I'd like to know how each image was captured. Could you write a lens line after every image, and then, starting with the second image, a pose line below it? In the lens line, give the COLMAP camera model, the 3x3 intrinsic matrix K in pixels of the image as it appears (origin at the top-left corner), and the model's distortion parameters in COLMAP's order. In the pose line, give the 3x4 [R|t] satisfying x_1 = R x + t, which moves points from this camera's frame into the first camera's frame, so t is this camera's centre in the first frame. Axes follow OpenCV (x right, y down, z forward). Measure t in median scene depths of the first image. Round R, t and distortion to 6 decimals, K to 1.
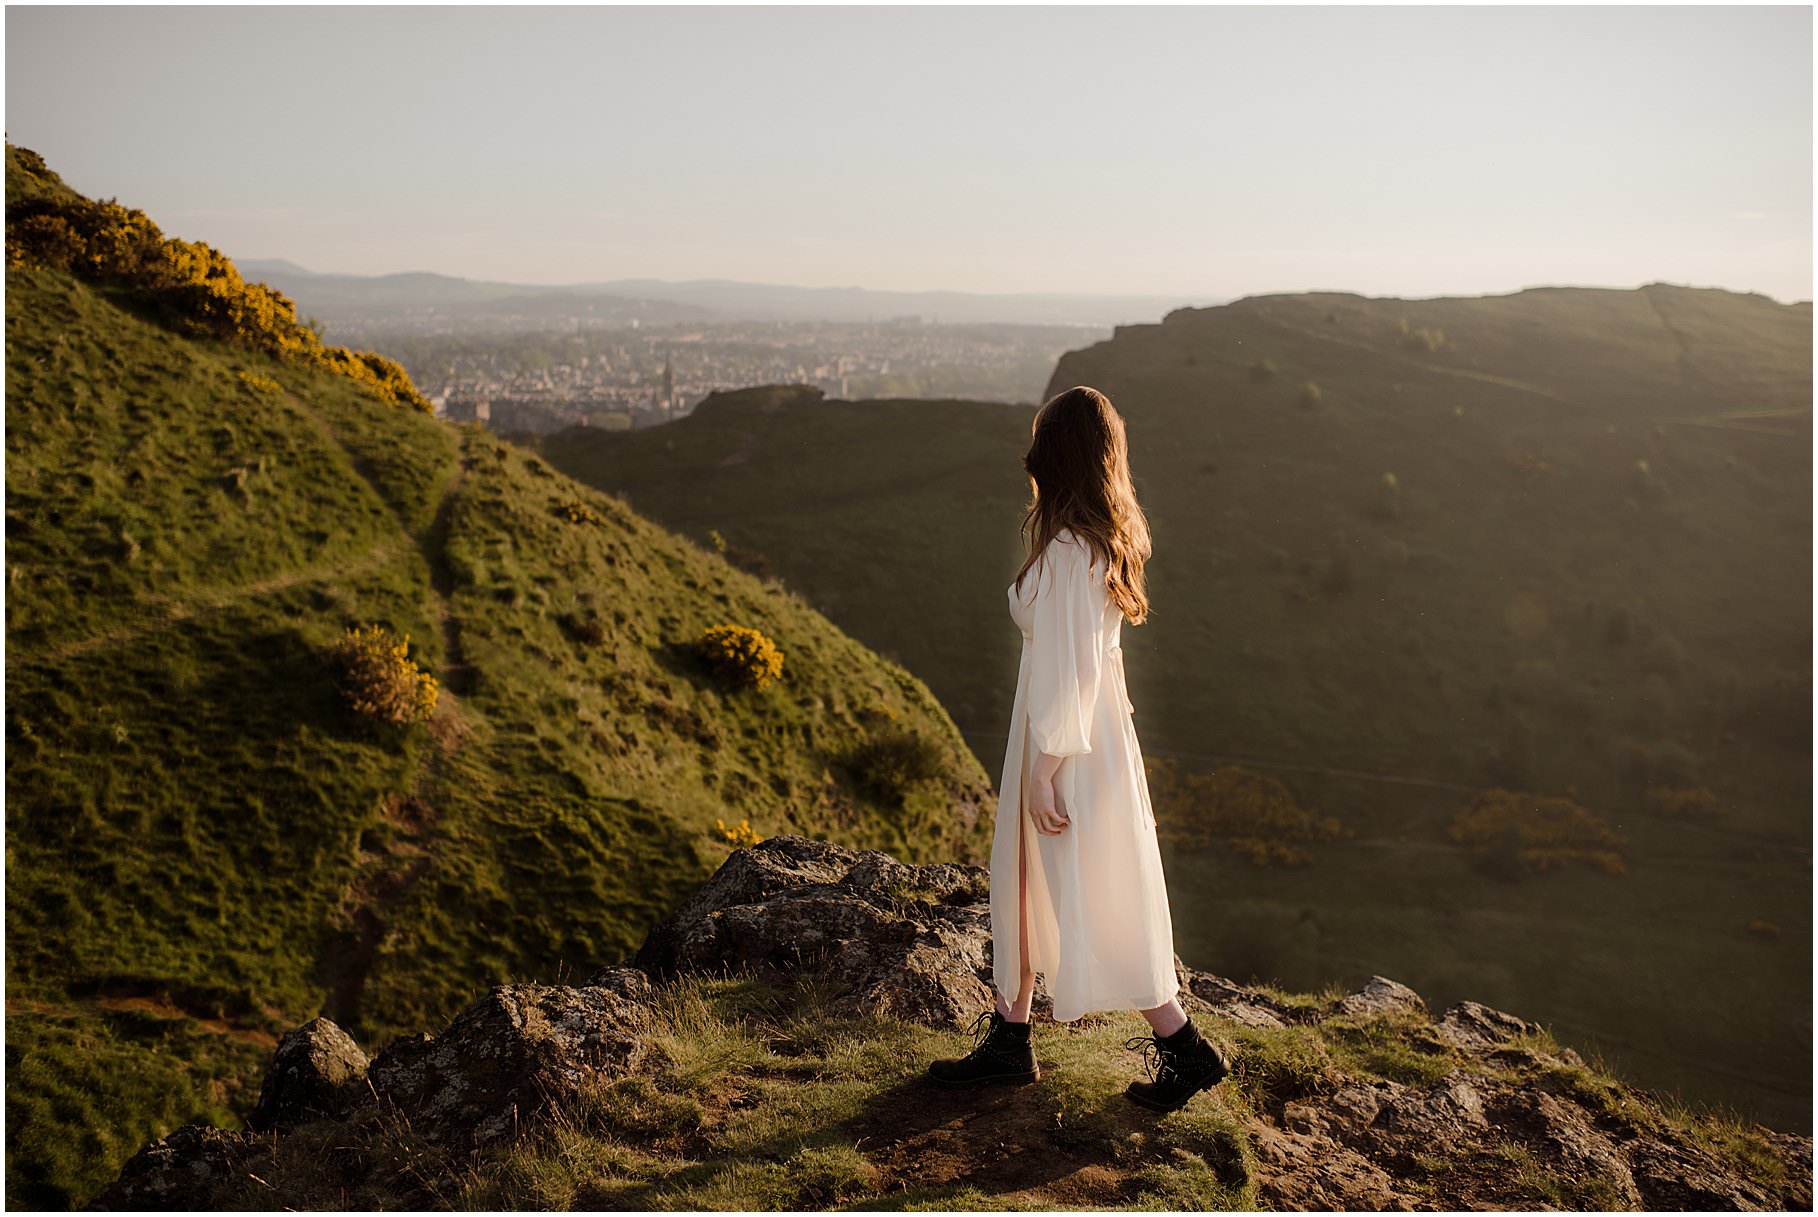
lens RADIAL K [[1803.9, 0, 909.0], [0, 1803.9, 608.5], [0, 0, 1]] dist [-0.100987, 0.099103]
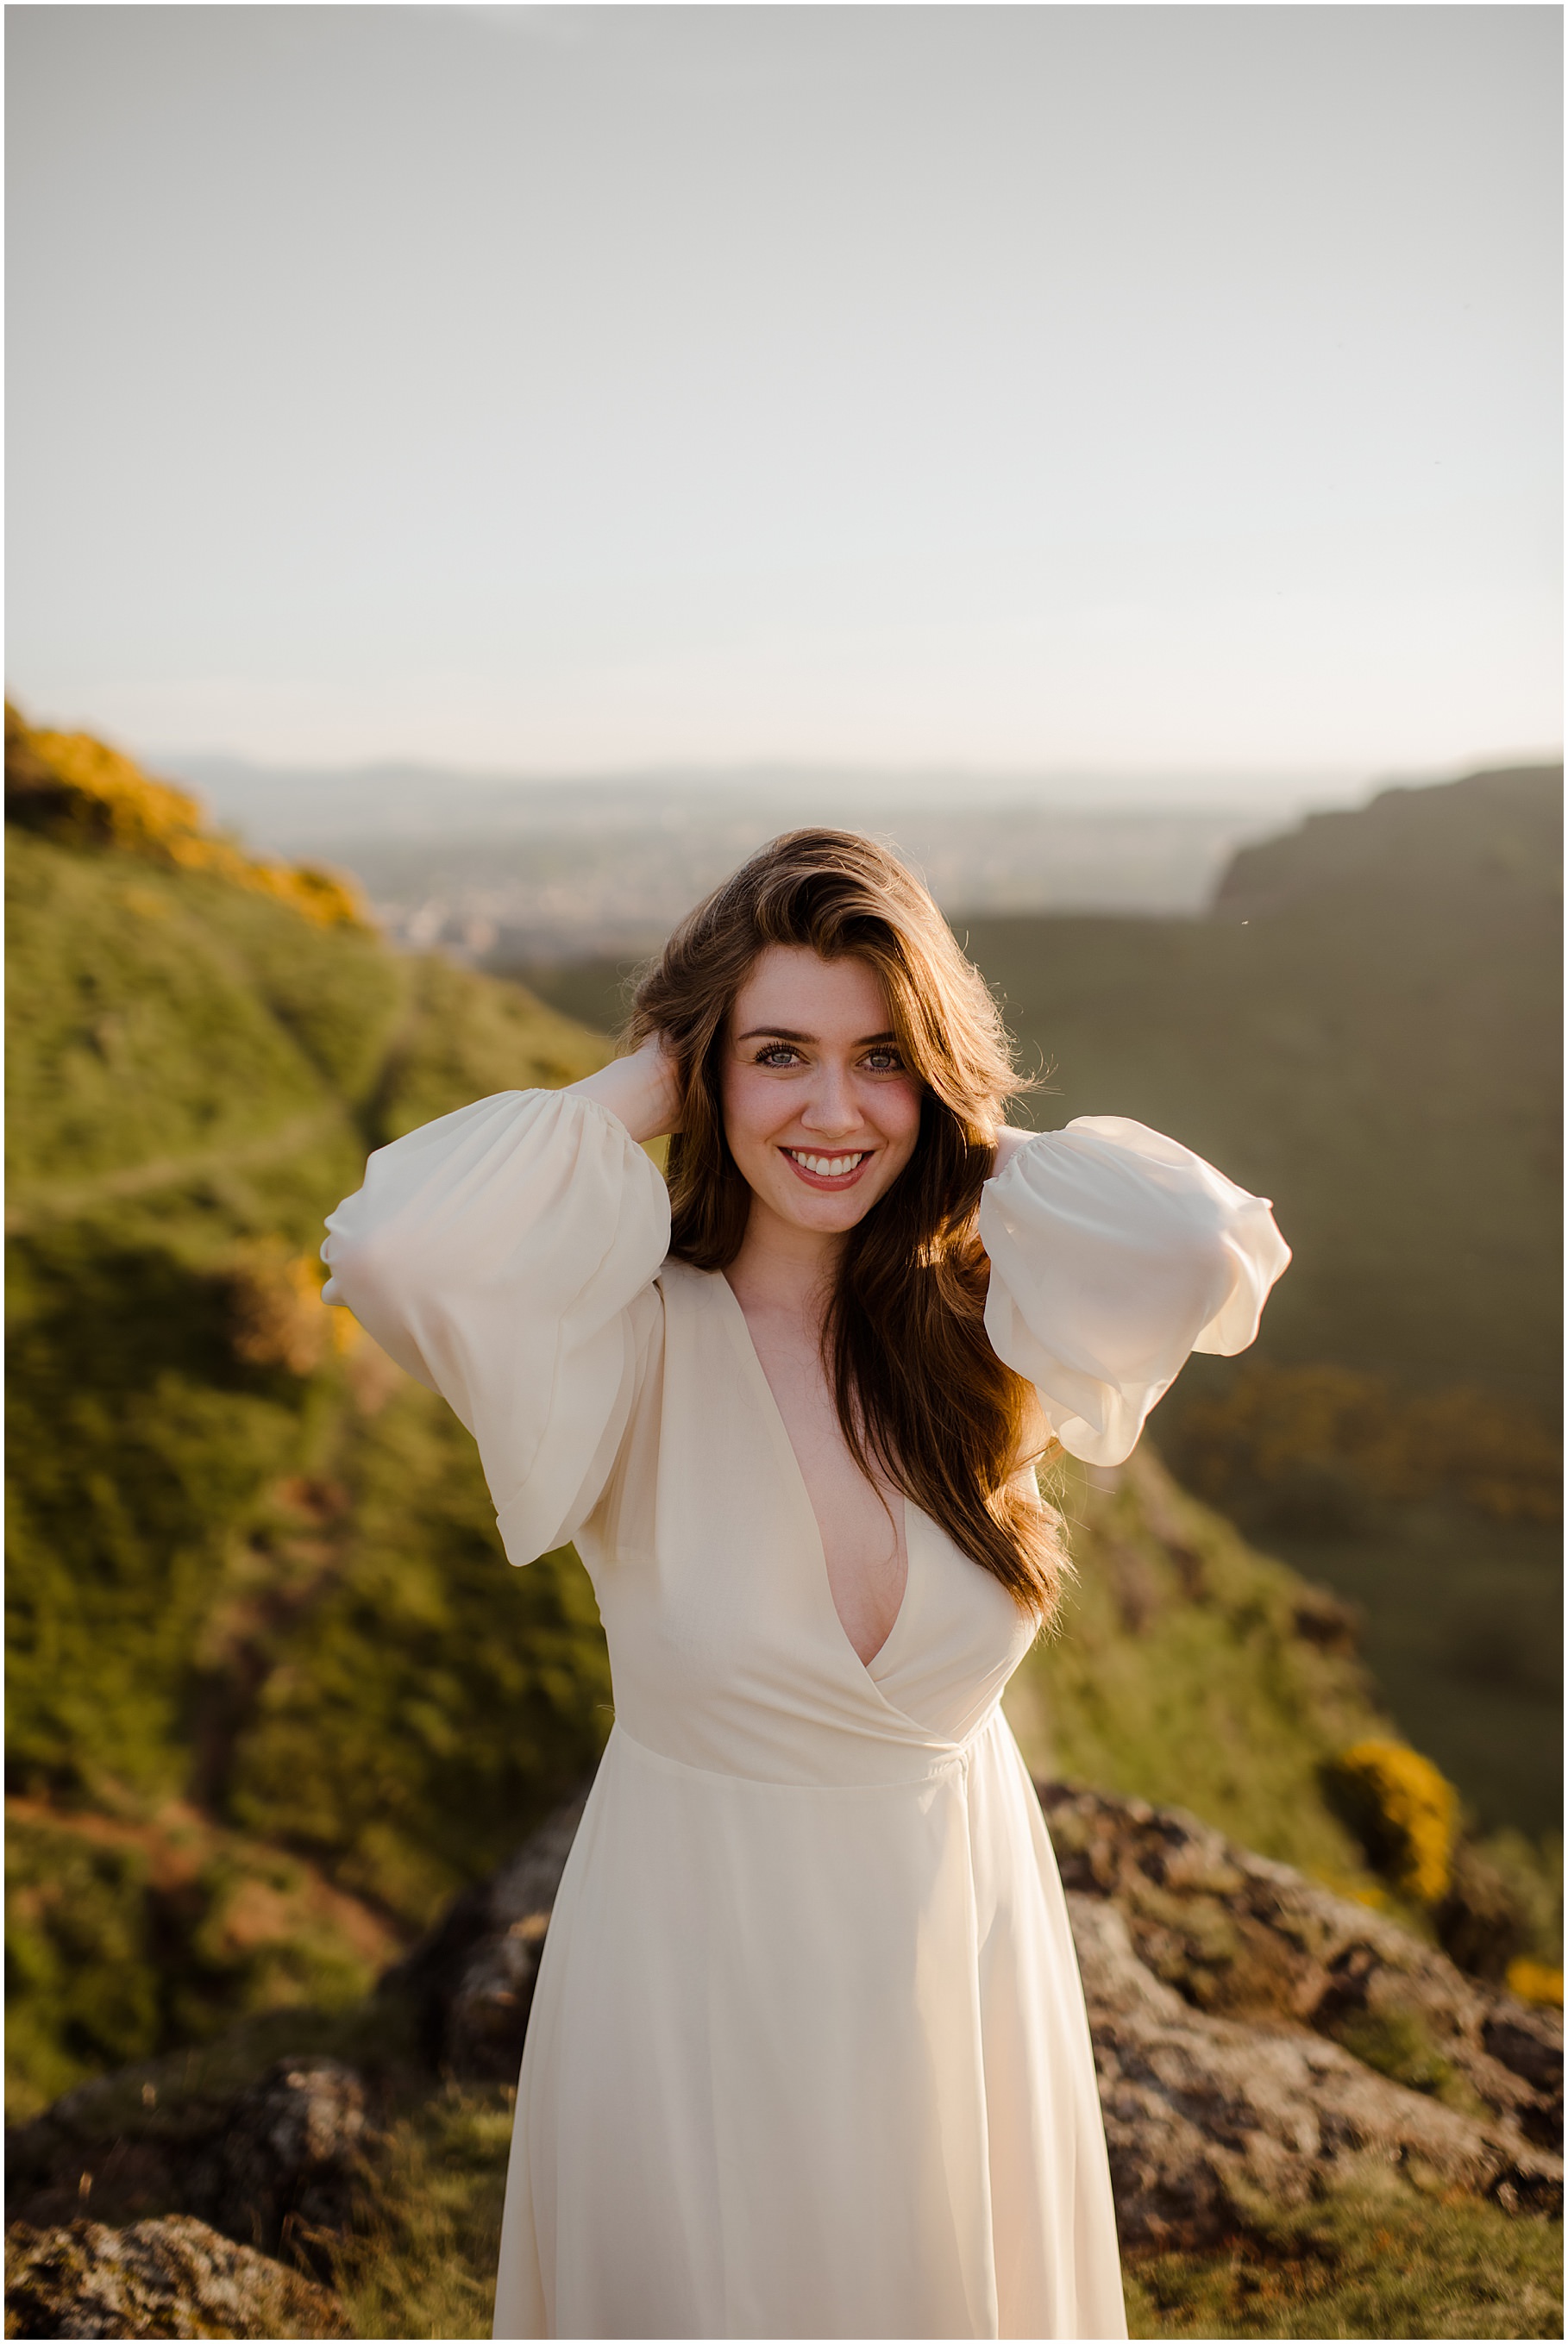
lens RADIAL K [[2341.7, 0, 784.0], [0, 2341.7, 1172.0], [0, 0, 1]] dist [-0.084138, 0.026635]
pose [[0.994313, -0.011579, -0.105866, 0.004890], [0.011049, 0.999923, -0.005592, -0.005402], [0.105922, 0.004390, 0.994365, 0.050972]]
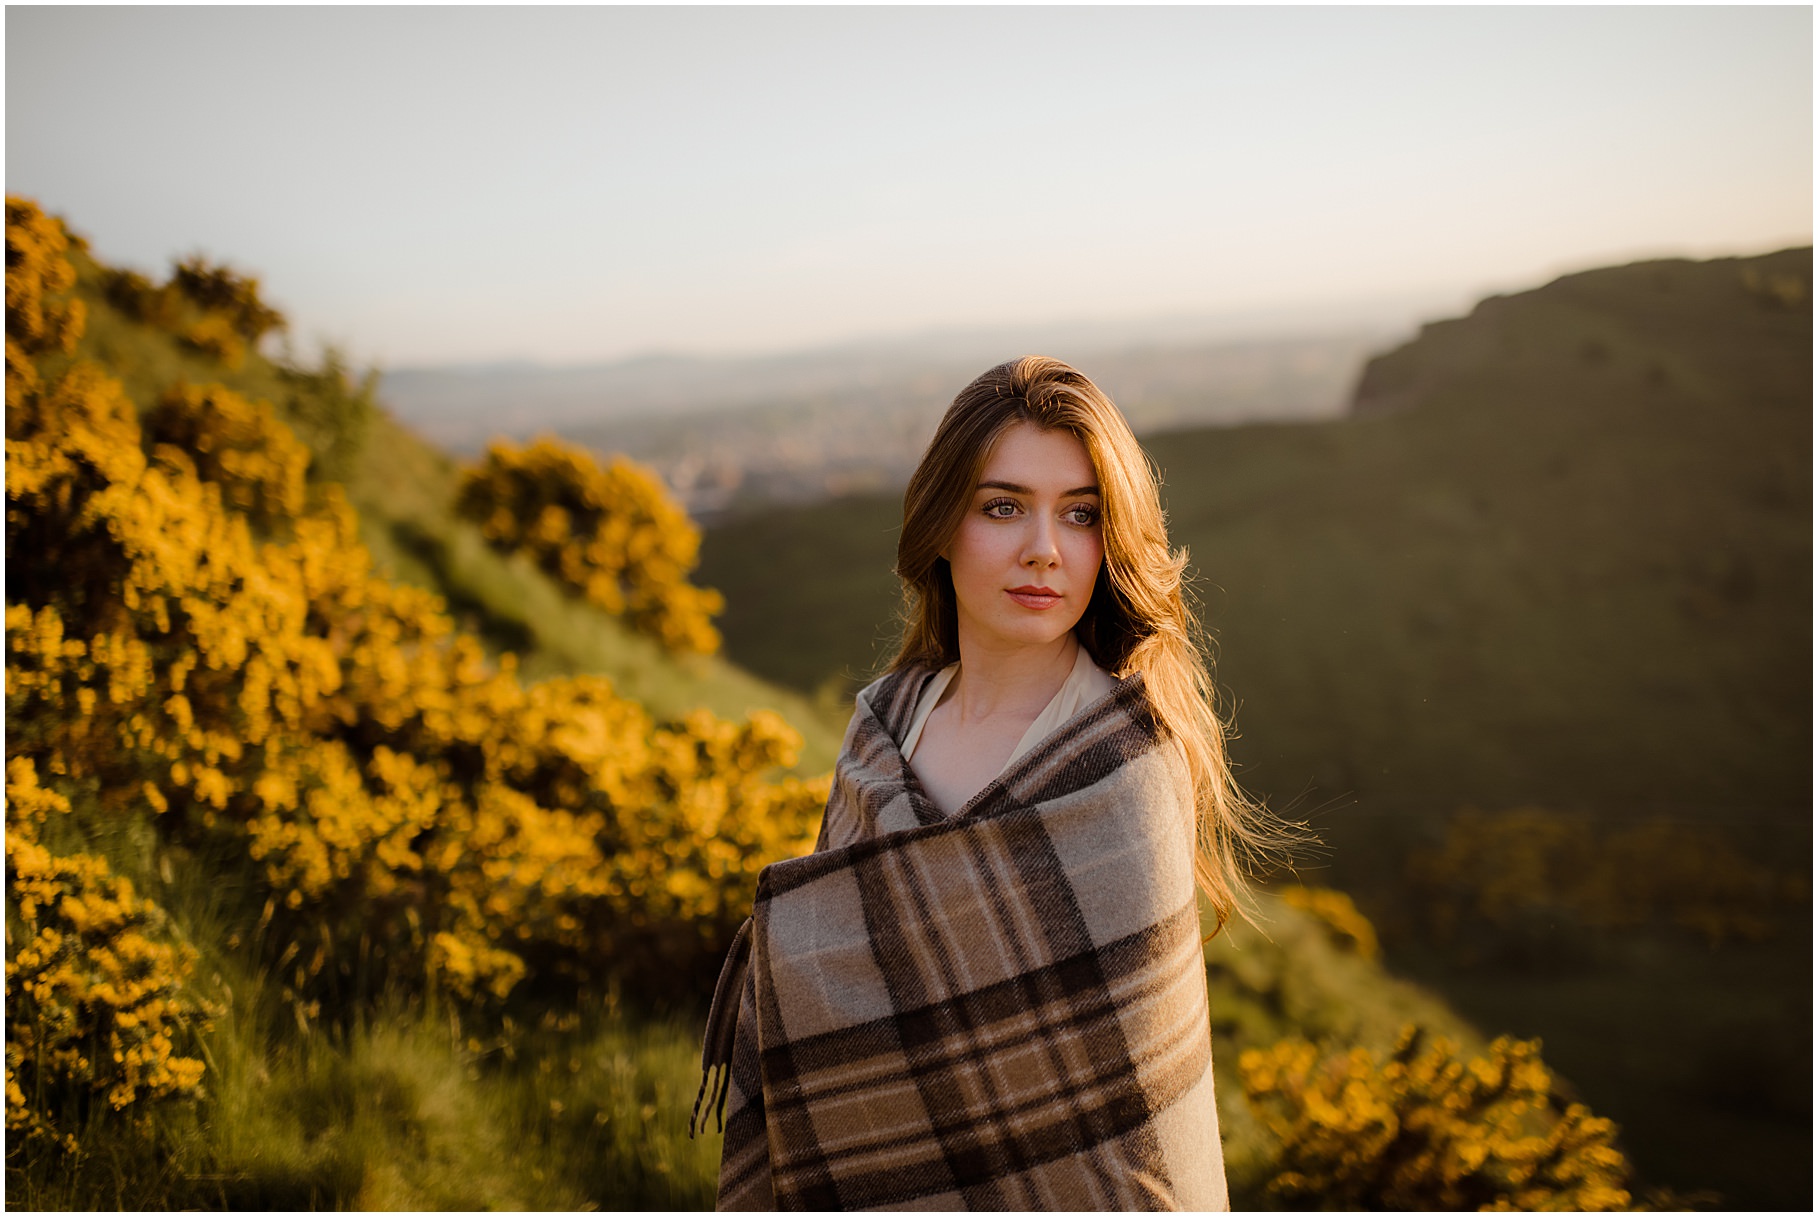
lens RADIAL K [[1792.3, 0, 900.3], [0, 1792.3, 609.3], [0, 0, 1]] dist [-0.108611, 0.109775]
pose [[0.985455, -0.093093, -0.142169, -0.325583], [0.090267, 0.995573, -0.026214, -0.161532], [0.143979, 0.013000, 0.989495, 1.133653]]
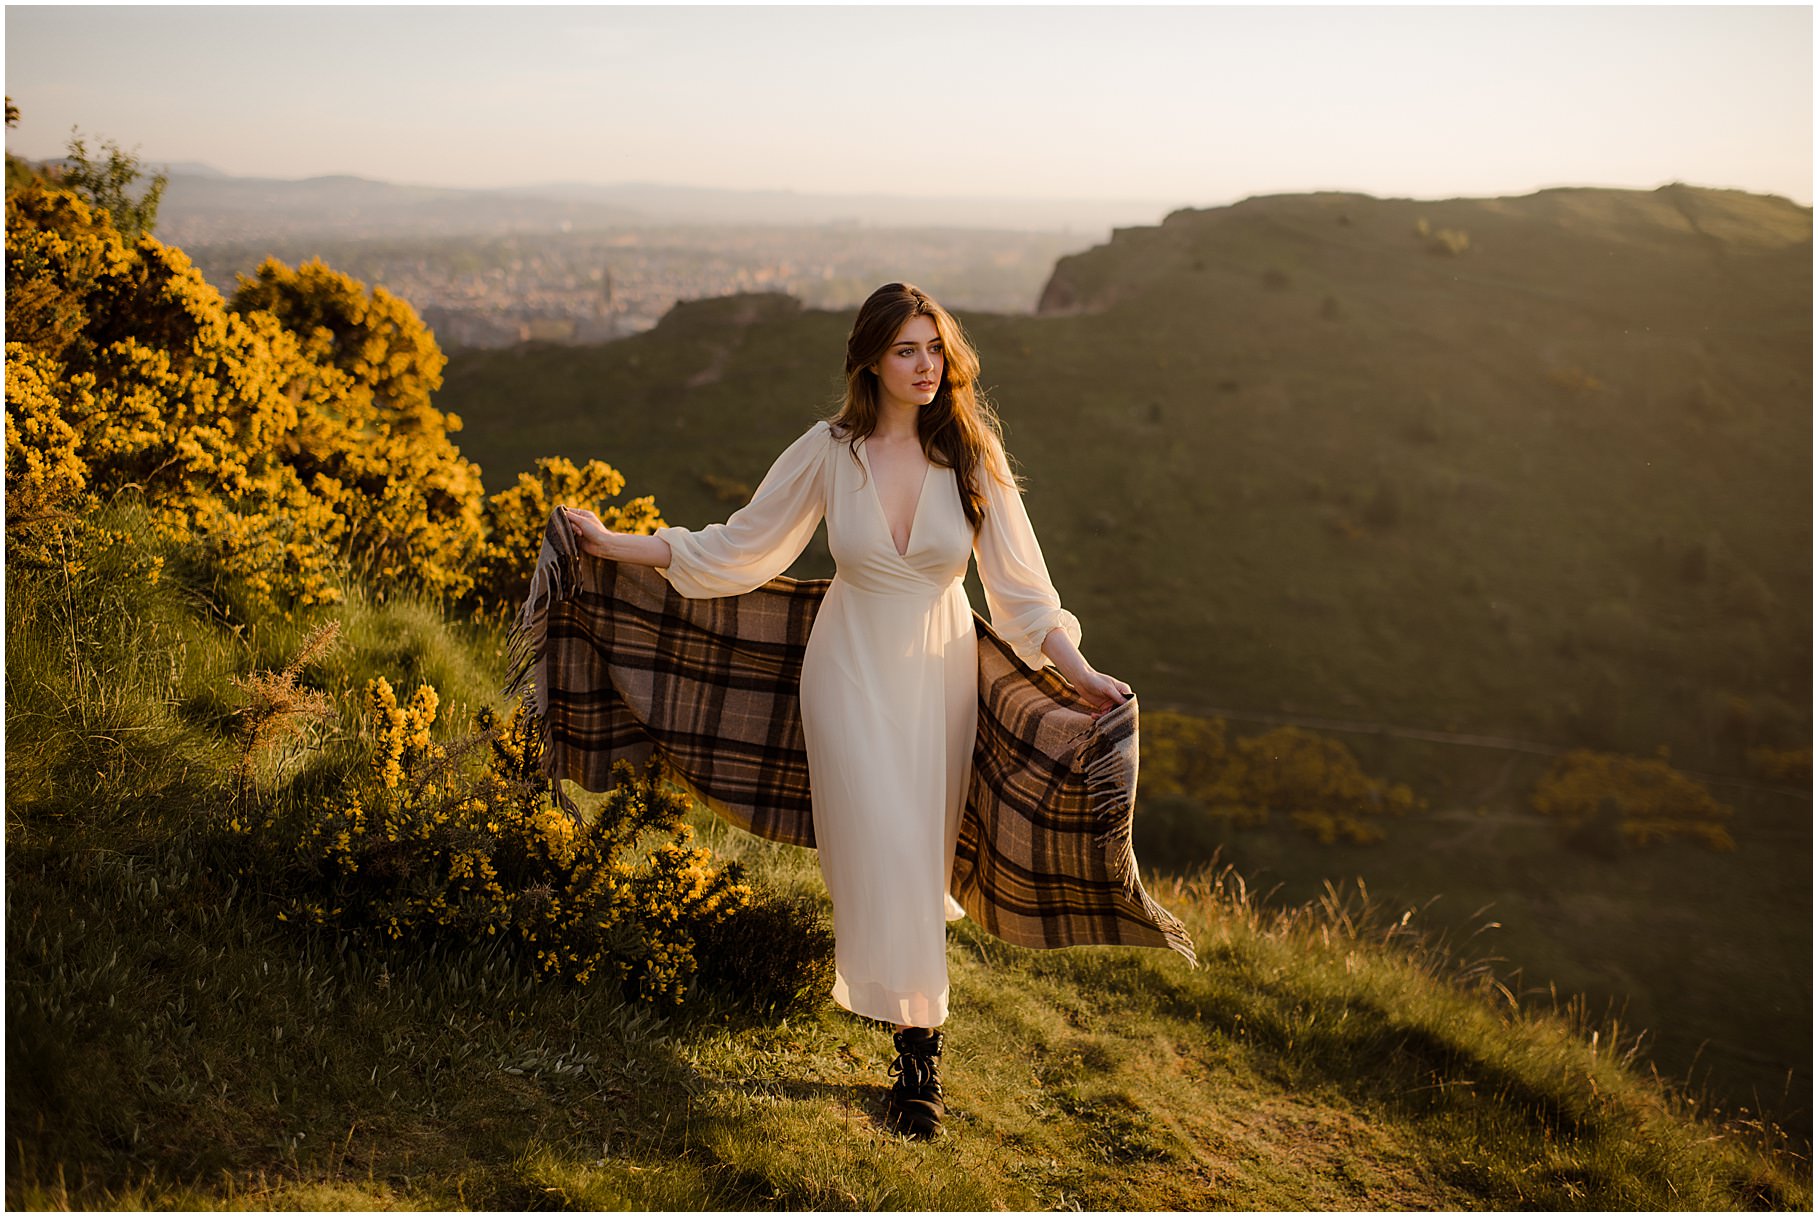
lens RADIAL K [[1792.3, 0, 900.3], [0, 1792.3, 609.3], [0, 0, 1]] dist [-0.108611, 0.109775]
pose [[0.999374, -0.006609, 0.034750, -0.327197], [0.004711, 0.998508, 0.054410, -0.153269], [-0.035058, -0.054212, 0.997914, 1.061356]]
